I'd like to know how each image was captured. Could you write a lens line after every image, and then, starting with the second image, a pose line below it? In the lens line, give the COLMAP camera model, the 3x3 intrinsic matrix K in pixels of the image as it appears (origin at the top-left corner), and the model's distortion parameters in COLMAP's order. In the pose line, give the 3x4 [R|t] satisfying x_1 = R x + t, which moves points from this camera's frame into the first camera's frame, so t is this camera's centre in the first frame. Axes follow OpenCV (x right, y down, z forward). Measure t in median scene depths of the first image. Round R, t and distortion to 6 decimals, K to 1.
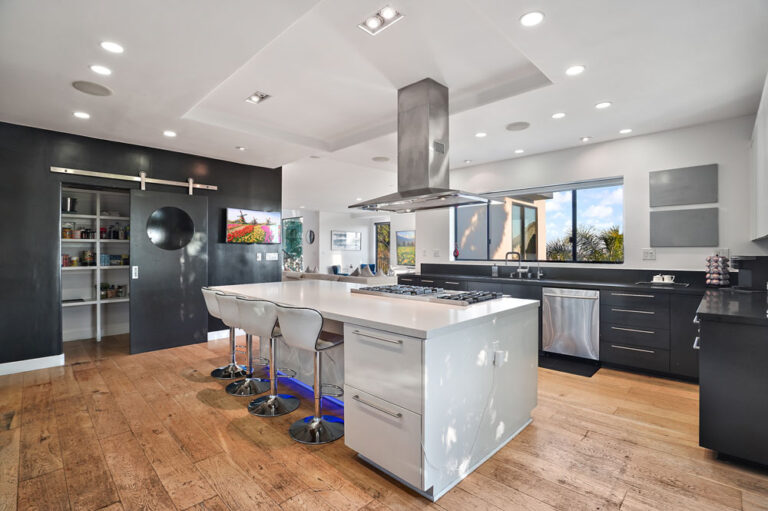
lens RADIAL K [[356.7, 0, 384.4], [0, 356.7, 257.0], [0, 0, 1]] dist [-0.033686, 0.011649]
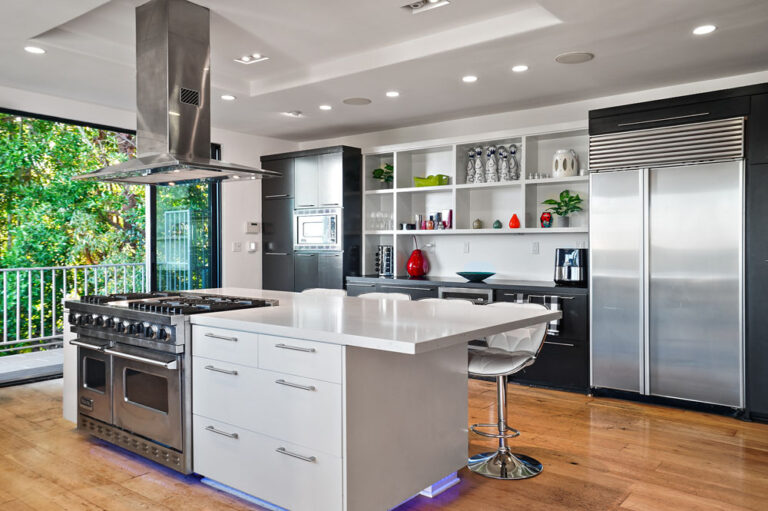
lens RADIAL K [[585.1, 0, 382.1], [0, 585.1, 256.0], [0, 0, 1]] dist [0.031860, 0.022916]
pose [[-0.993969, 0.004023, -0.109589, -0.131028], [-0.000064, 0.999306, 0.037260, -0.023095], [0.109663, 0.037043, -0.993278, 1.632278]]
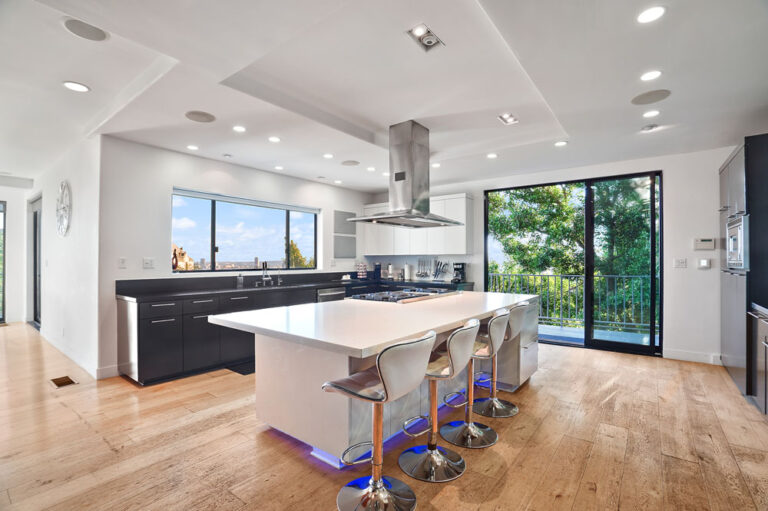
lens RADIAL K [[356.7, 0, 379.9], [0, 356.7, 259.8], [0, 0, 1]] dist [-0.033686, 0.011649]
pose [[-0.120374, 0.003633, 0.992722, -0.810598], [0.018869, 0.999821, -0.001371, -0.012388], [-0.992549, 0.018567, -0.120421, 0.920648]]
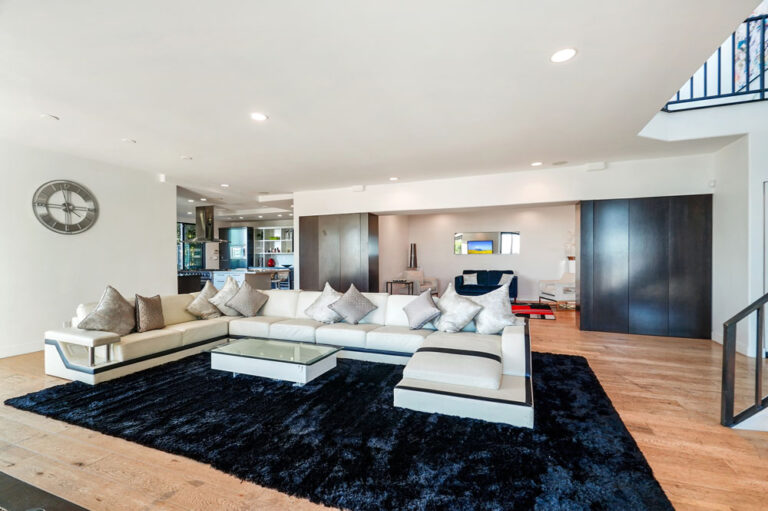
lens RADIAL K [[356.7, 0, 387.7], [0, 356.7, 259.9], [0, 0, 1]] dist [-0.033686, 0.011649]
pose [[-0.919227, 0.008511, -0.393636, -0.106276], [-0.001728, 0.999670, 0.025648, -0.051885], [0.393725, 0.024256, -0.918908, 3.359388]]
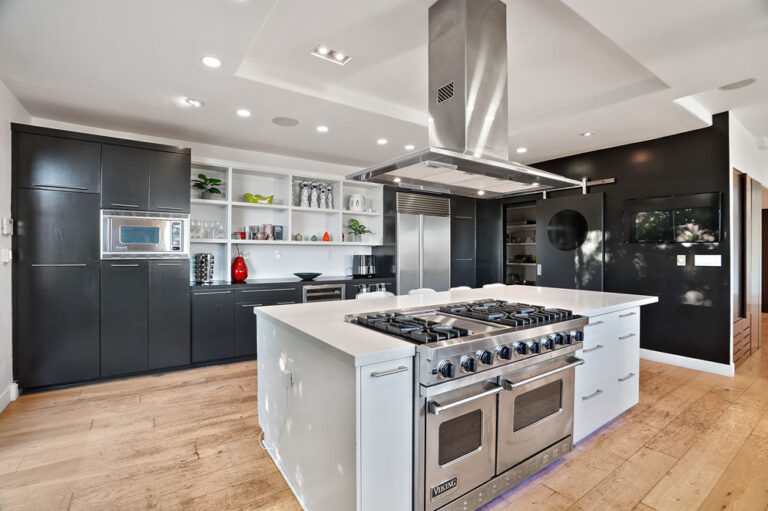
lens RADIAL K [[356.7, 0, 382.7], [0, 356.7, 251.2], [0, 0, 1]] dist [-0.033686, 0.011649]
pose [[-0.181050, 0.000142, -0.983474, 0.577170], [-0.019303, 0.999807, 0.003698, -0.011515], [0.983285, 0.019653, -0.181012, 0.711700]]
